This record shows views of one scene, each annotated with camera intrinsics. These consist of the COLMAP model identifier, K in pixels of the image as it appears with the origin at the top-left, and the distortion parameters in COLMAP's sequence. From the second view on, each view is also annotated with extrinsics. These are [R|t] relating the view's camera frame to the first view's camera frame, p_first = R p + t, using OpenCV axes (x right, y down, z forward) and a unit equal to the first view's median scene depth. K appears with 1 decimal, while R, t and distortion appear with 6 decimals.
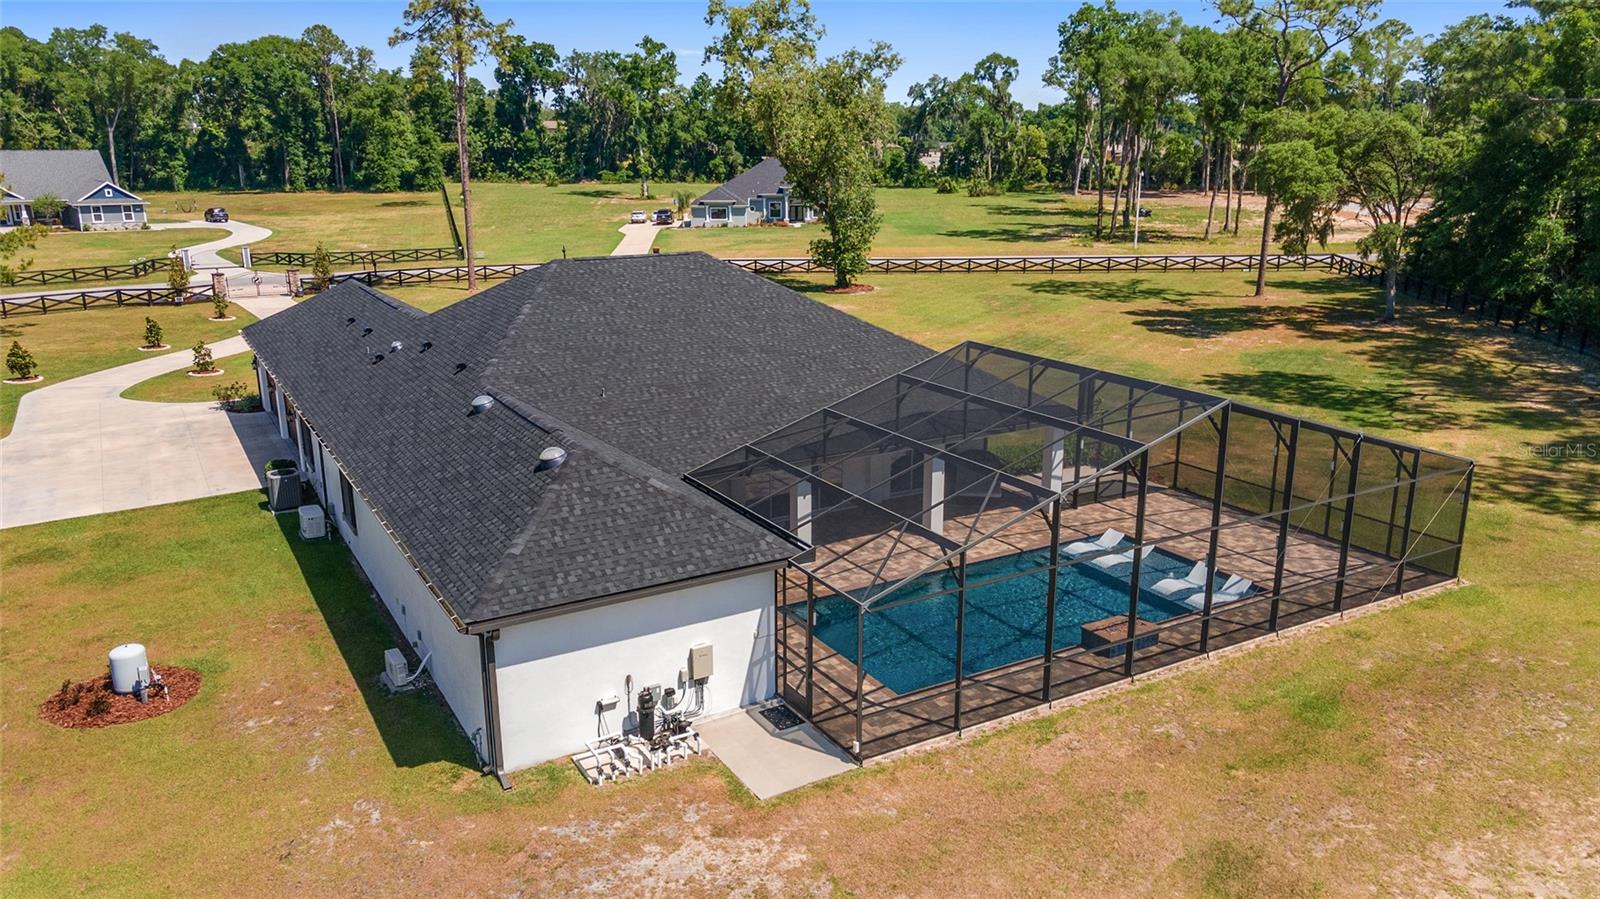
lens RADIAL K [[1146.9, 0, 796.3], [0, 1146.9, 453.5], [0, 0, 1]] dist [0.016483, 0.045552]
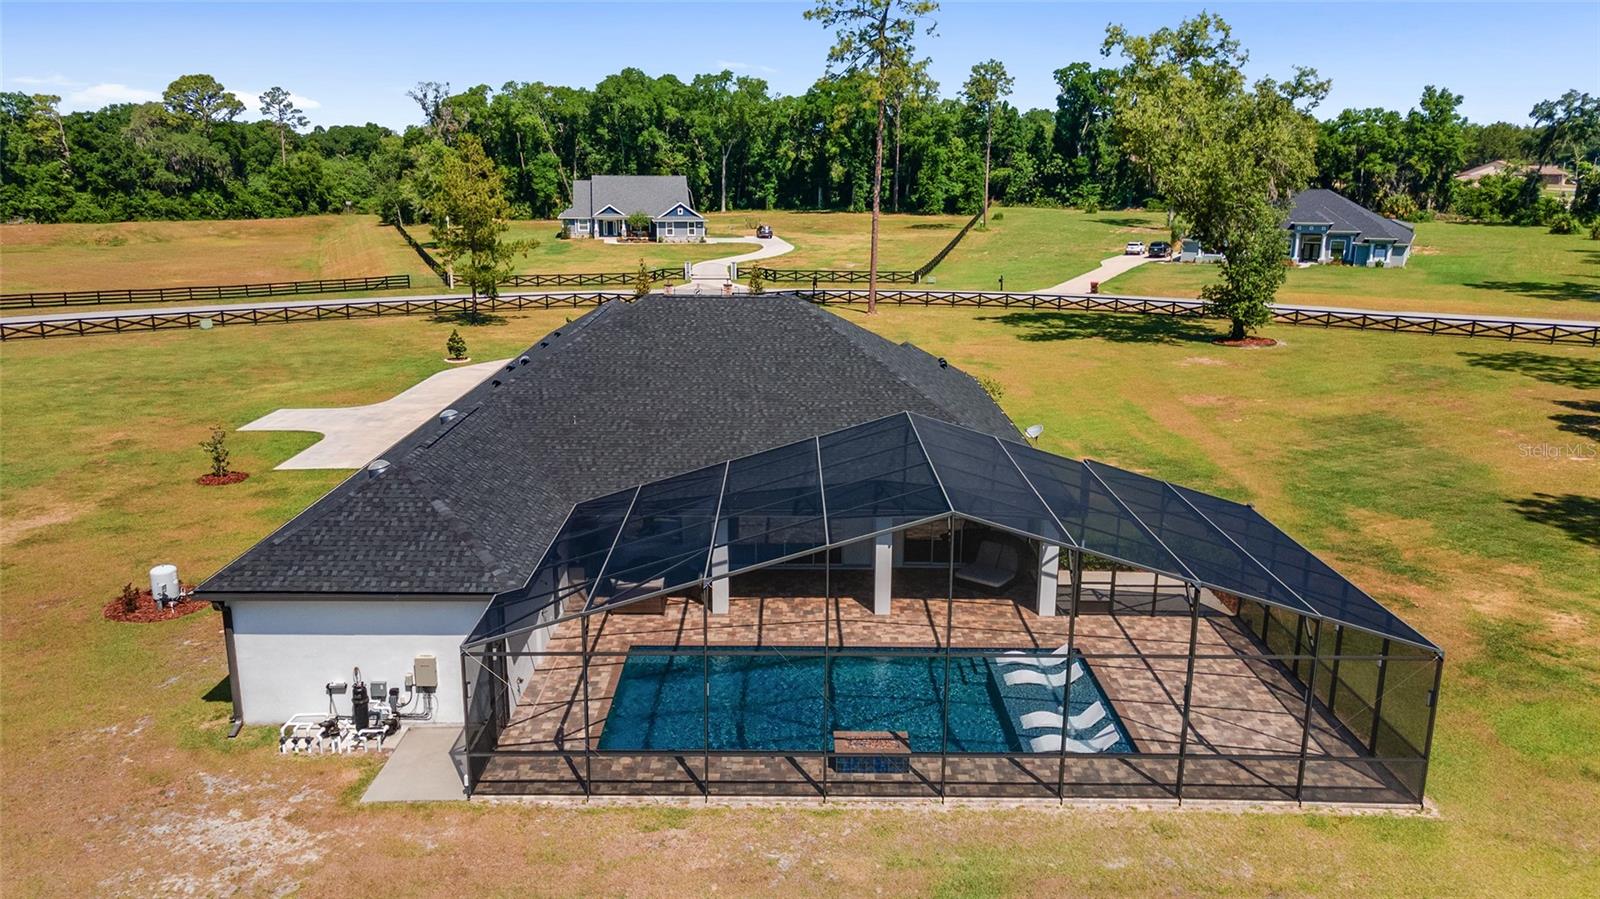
lens RADIAL K [[1155.1, 0, 795.4], [0, 1155.1, 442.4], [0, 0, 1]] dist [0.037168, -0.008226]
pose [[0.866385, 0.127107, -0.482929, 0.115200], [-0.140795, 0.990007, 0.007982, -0.014821], [0.479118, 0.061078, 0.875623, 0.028622]]
